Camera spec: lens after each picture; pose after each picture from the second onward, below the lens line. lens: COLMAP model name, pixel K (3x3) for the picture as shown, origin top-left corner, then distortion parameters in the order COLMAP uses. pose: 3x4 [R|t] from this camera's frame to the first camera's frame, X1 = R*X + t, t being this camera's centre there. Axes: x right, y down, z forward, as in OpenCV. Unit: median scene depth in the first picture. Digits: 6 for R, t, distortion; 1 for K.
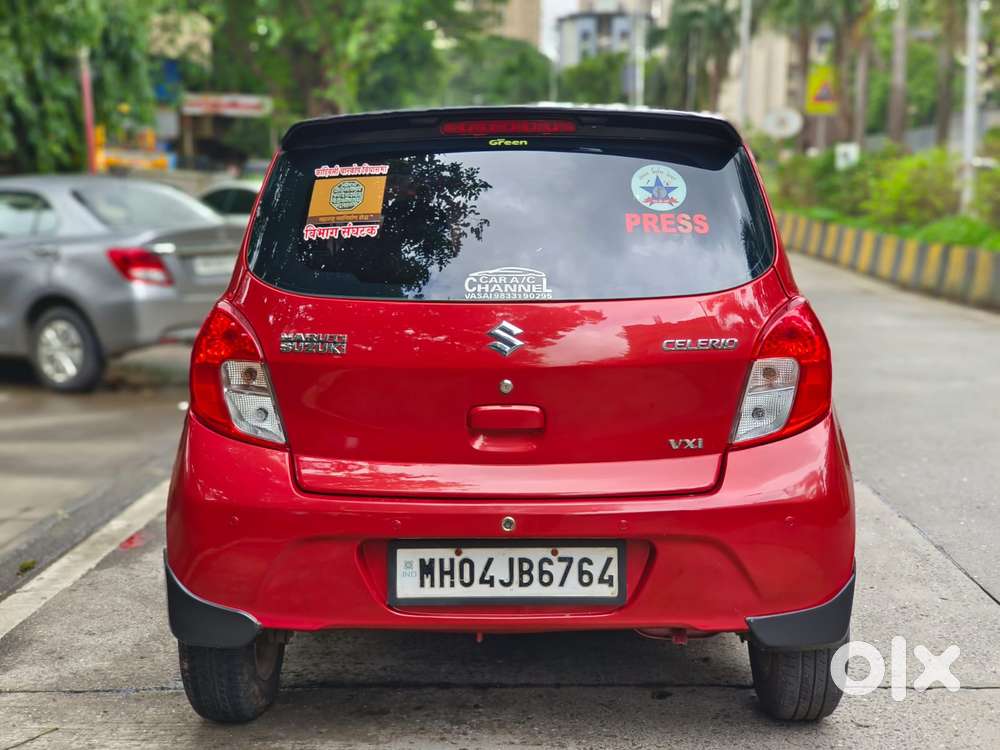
lens RADIAL K [[1471.8, 0, 498.9], [0, 1471.8, 377.4], [0, 0, 1]] dist [0.157685, -0.019371]
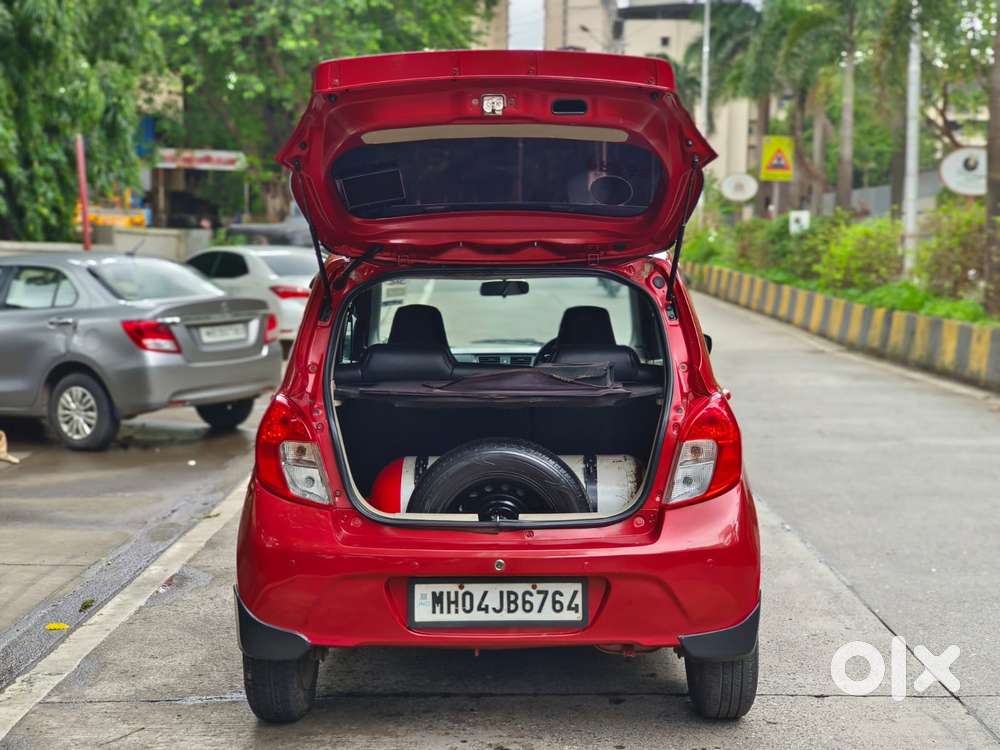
lens RADIAL K [[1457.3, 0, 476.2], [0, 1457.3, 373.1], [0, 0, 1]] dist [0.163333, 0.028349]
pose [[0.999979, -0.000426, 0.006521, -0.018947], [0.000662, 0.999342, -0.036263, -0.021168], [-0.006501, 0.036267, 0.999321, -0.264897]]
